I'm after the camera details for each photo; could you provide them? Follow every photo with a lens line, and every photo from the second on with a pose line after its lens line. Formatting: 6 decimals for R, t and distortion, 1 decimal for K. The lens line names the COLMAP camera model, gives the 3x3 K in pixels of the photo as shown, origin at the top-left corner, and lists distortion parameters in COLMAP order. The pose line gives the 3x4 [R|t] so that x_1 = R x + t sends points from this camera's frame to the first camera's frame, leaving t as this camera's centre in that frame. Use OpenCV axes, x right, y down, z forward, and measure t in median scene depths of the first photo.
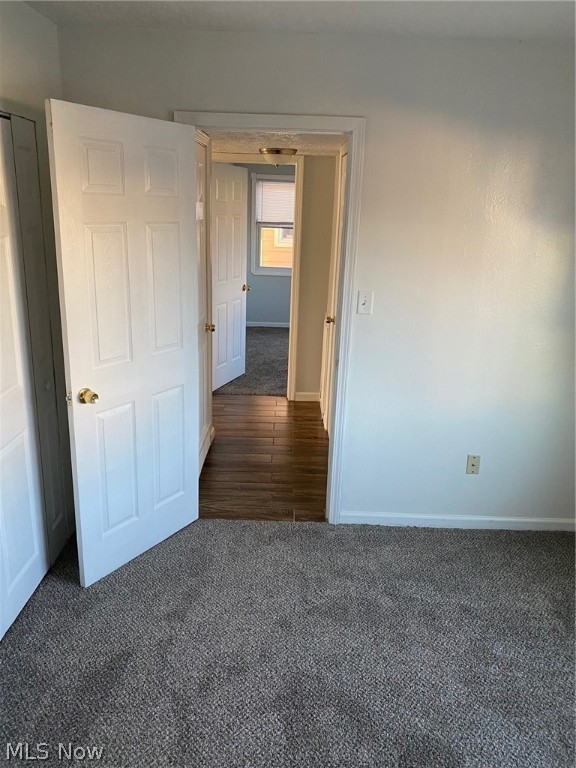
lens RADIAL K [[582.0, 0, 288.0], [0, 582.0, 384.0], [0, 0, 1]] dist [0.047399, -0.064277]
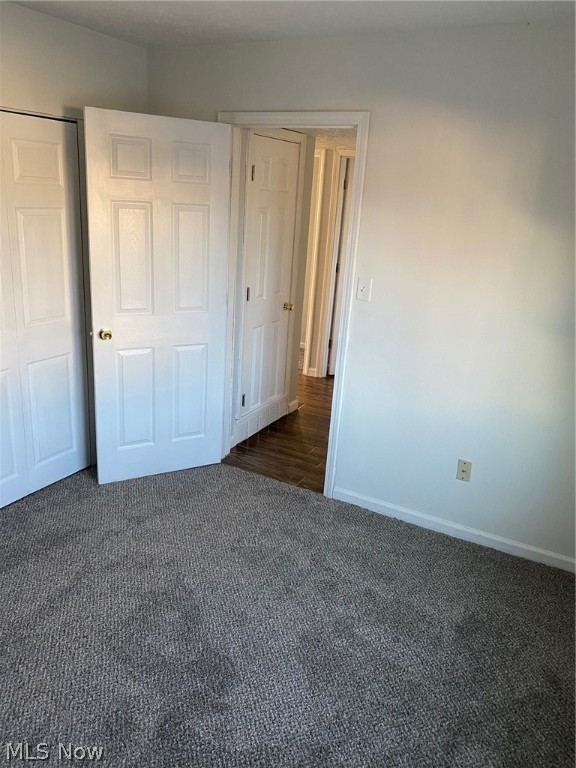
lens RADIAL K [[582.0, 0, 288.0], [0, 582.0, 384.0], [0, 0, 1]] dist [0.047399, -0.064277]
pose [[0.883890, 0.165115, -0.437578, 0.534604], [-0.166163, 0.985434, 0.036200, 0.013258], [0.437182, 0.040712, 0.898451, 0.010821]]
